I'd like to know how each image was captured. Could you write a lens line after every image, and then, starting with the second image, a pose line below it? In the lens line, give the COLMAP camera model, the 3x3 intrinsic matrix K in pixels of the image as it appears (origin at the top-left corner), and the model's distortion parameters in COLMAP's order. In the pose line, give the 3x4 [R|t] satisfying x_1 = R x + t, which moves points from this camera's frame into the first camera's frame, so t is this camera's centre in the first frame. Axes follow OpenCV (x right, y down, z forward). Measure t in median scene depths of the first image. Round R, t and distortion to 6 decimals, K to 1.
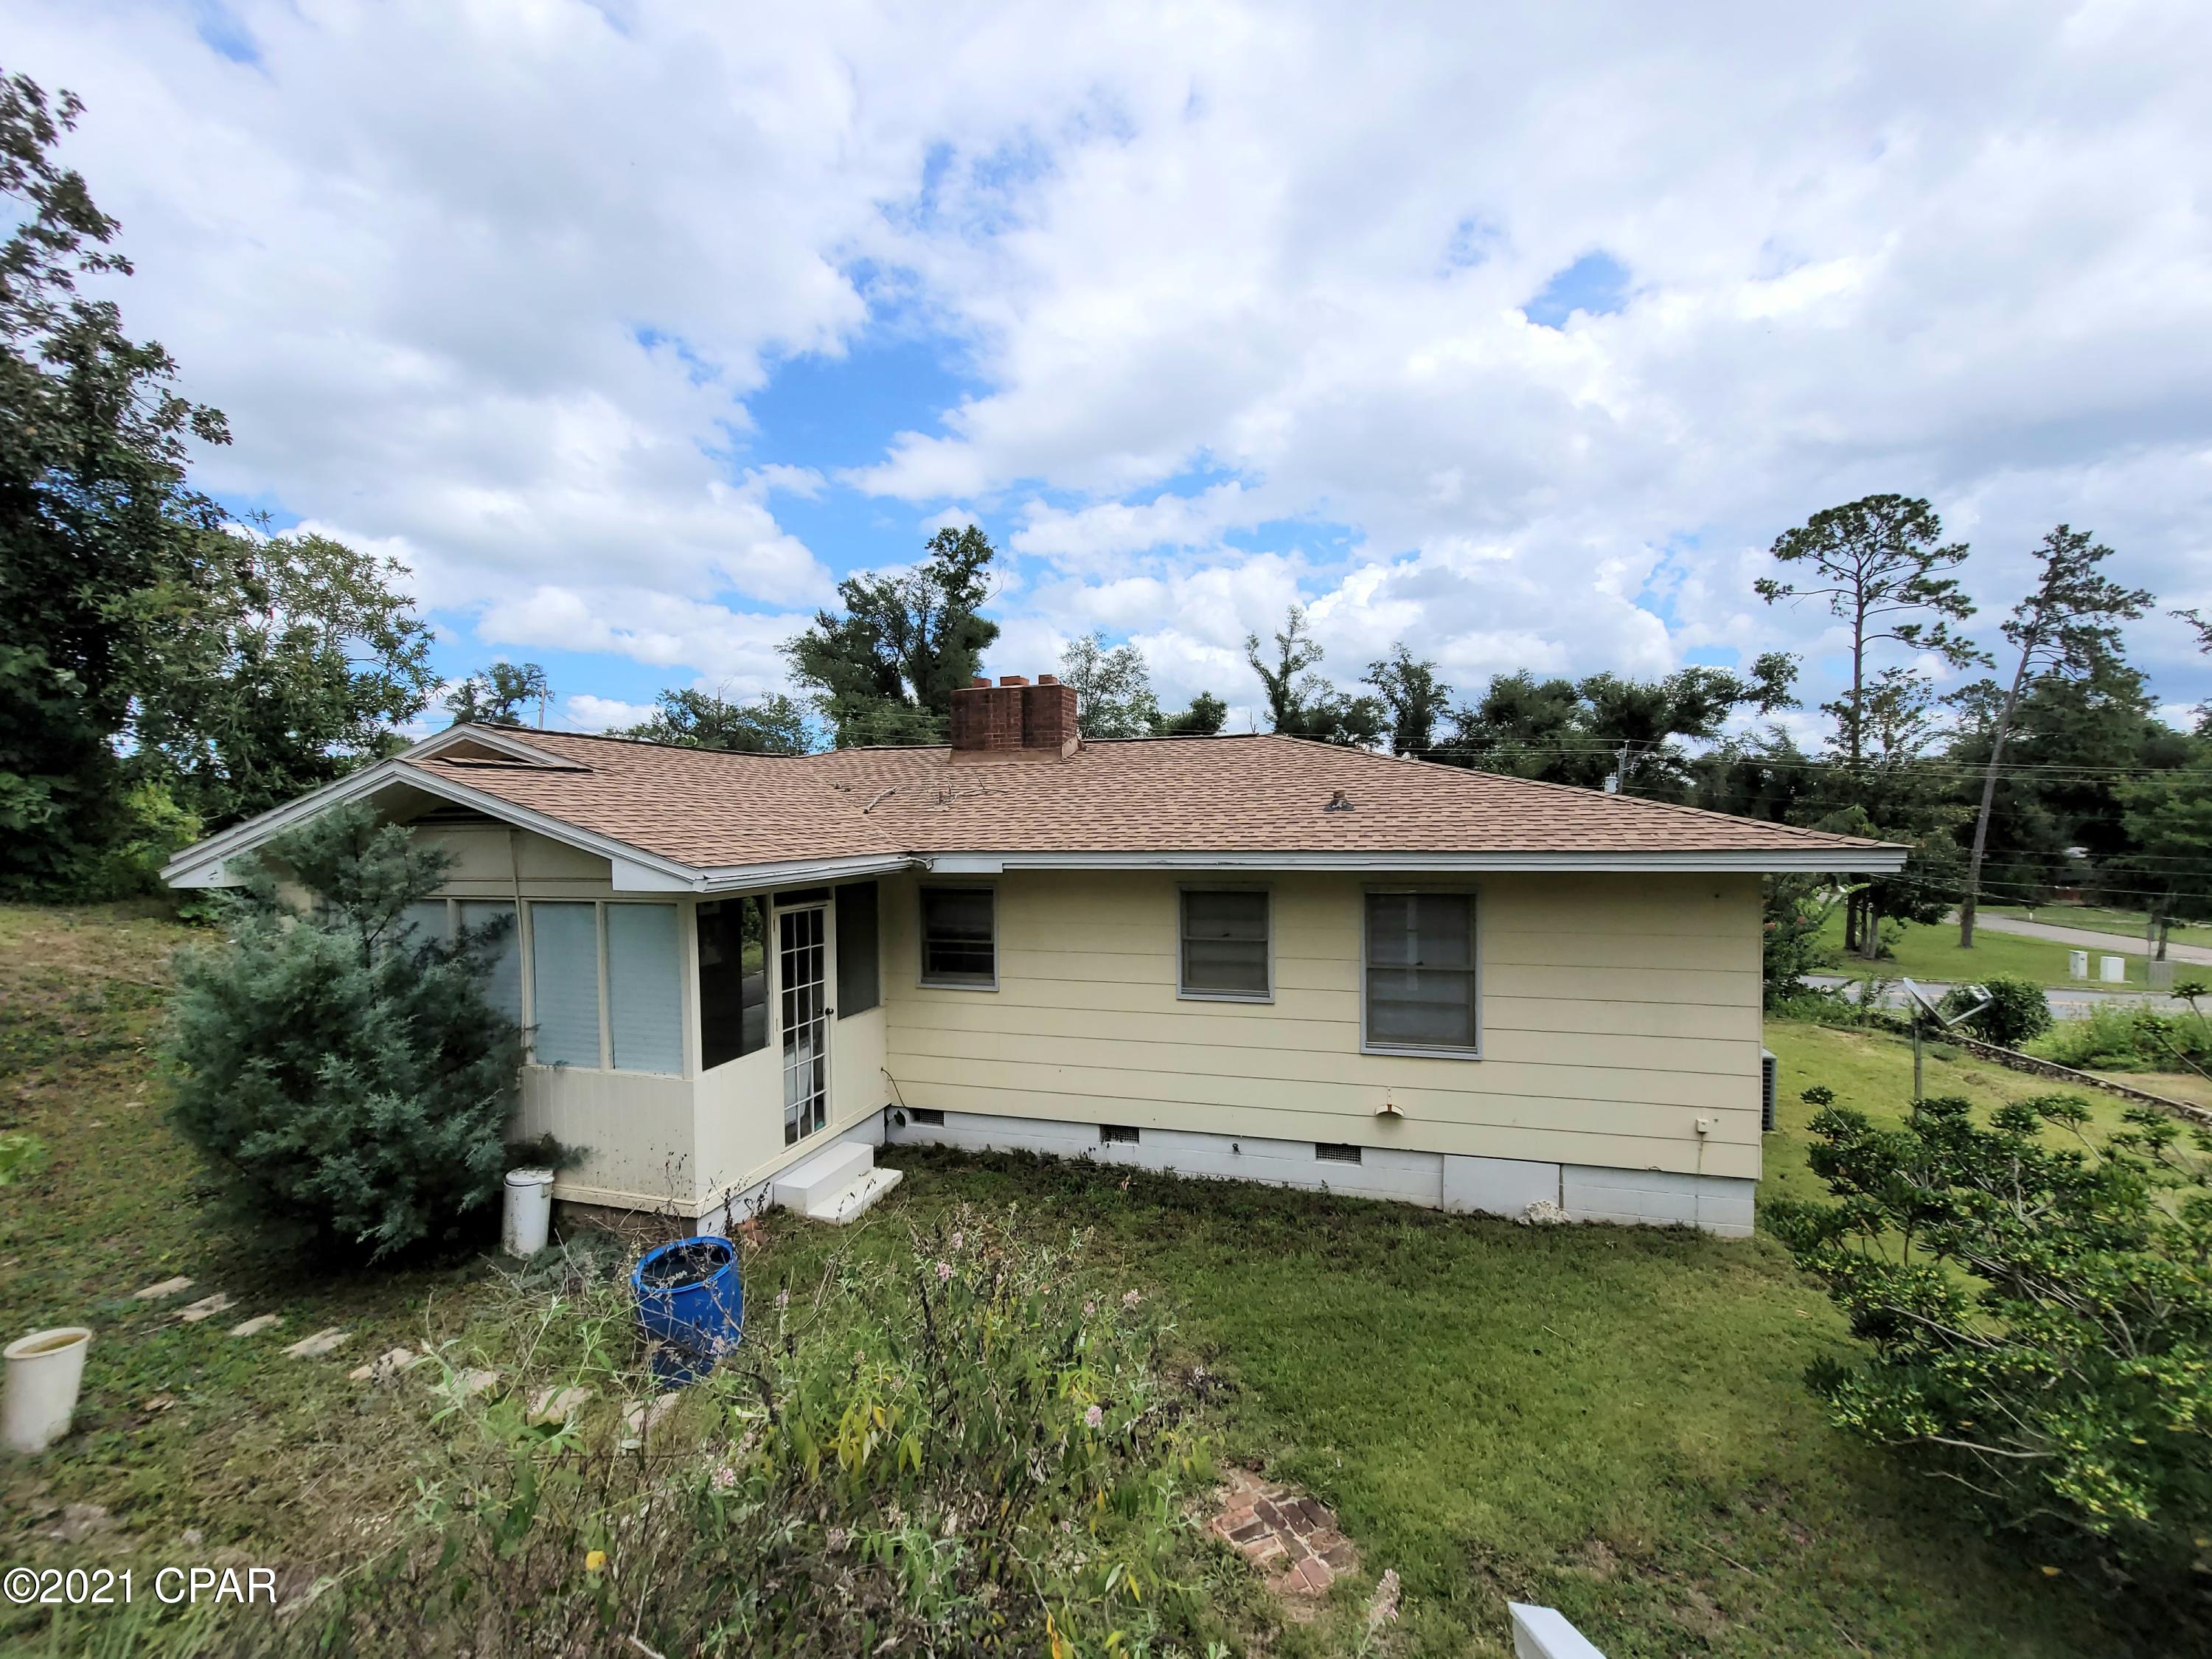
lens RADIAL K [[905.3, 0, 1108.2], [0, 905.3, 824.3], [0, 0, 1]] dist [-0.009668, 0.001800]
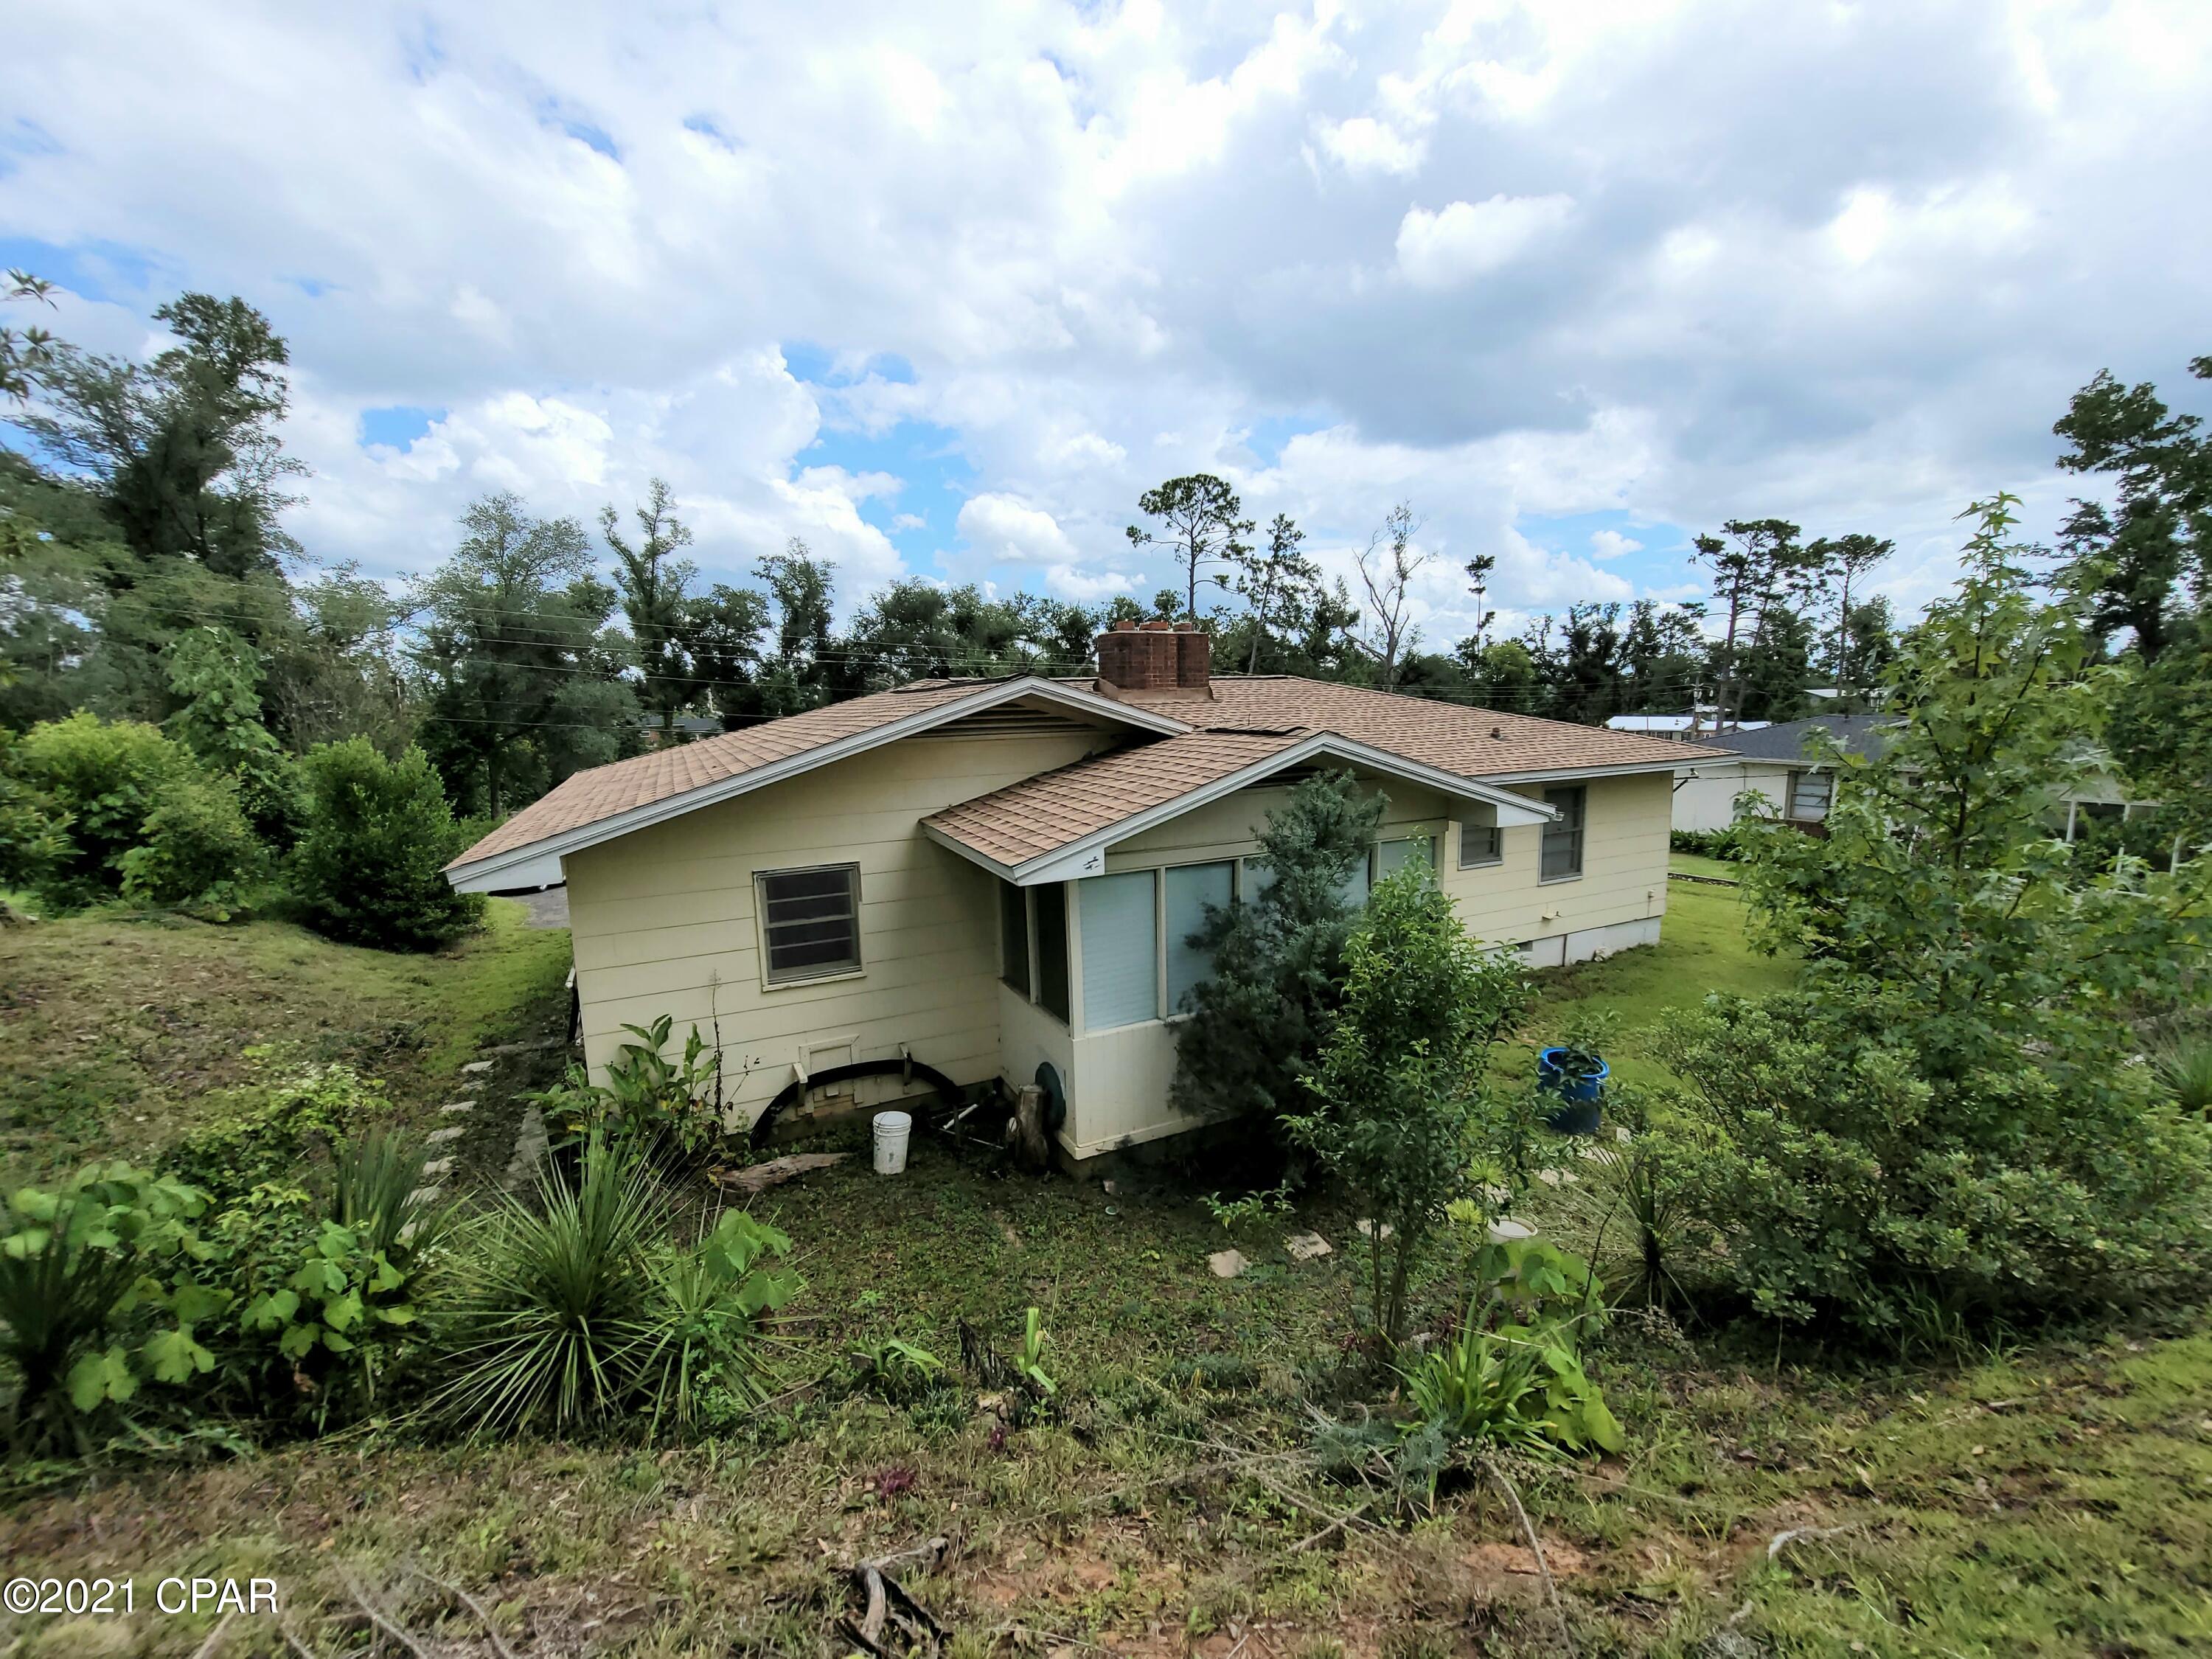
lens RADIAL K [[905.3, 0, 1127.8], [0, 905.3, 824.7], [0, 0, 1]] dist [-0.009668, 0.001800]
pose [[0.735886, -0.098177, 0.669950, -0.180935], [0.020714, 0.992233, 0.122653, -0.010976], [-0.676788, -0.076381, 0.732204, 0.036751]]
